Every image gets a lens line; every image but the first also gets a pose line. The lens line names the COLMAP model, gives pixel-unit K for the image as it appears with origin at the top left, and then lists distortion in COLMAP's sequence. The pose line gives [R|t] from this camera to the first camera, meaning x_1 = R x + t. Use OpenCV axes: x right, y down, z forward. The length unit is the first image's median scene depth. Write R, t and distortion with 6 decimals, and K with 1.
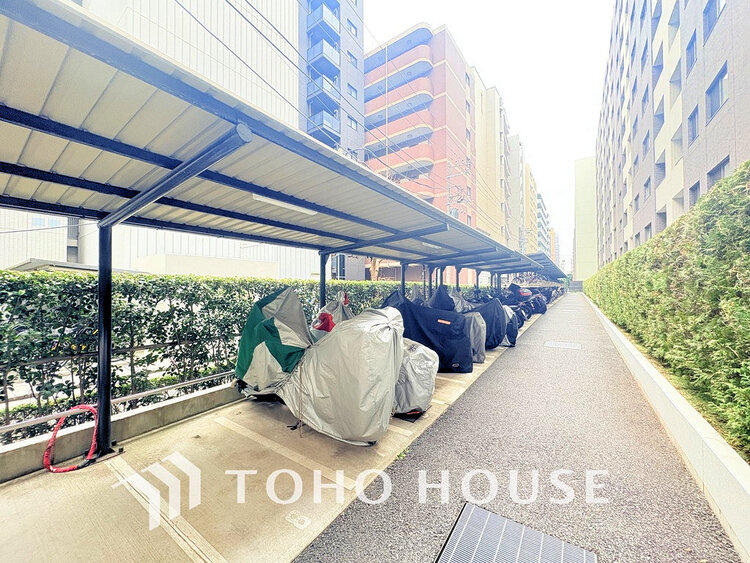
lens RADIAL K [[294.5, 0, 375.0], [0, 294.5, 281.5], [0, 0, 1]] dist [-0.000135, -0.000605]
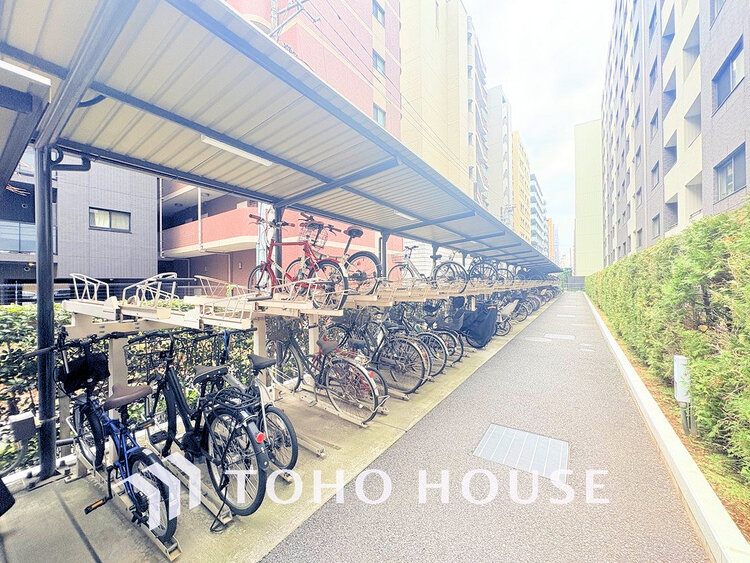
lens RADIAL K [[298.0, 0, 375.0], [0, 298.0, 281.5], [0, 0, 1]] dist [0.000095, 0.000779]
pose [[0.999968, -0.006894, 0.004021, 0.066993], [0.006868, 0.999956, 0.006343, 0.000504], [-0.004065, -0.006316, 0.999972, 0.097849]]
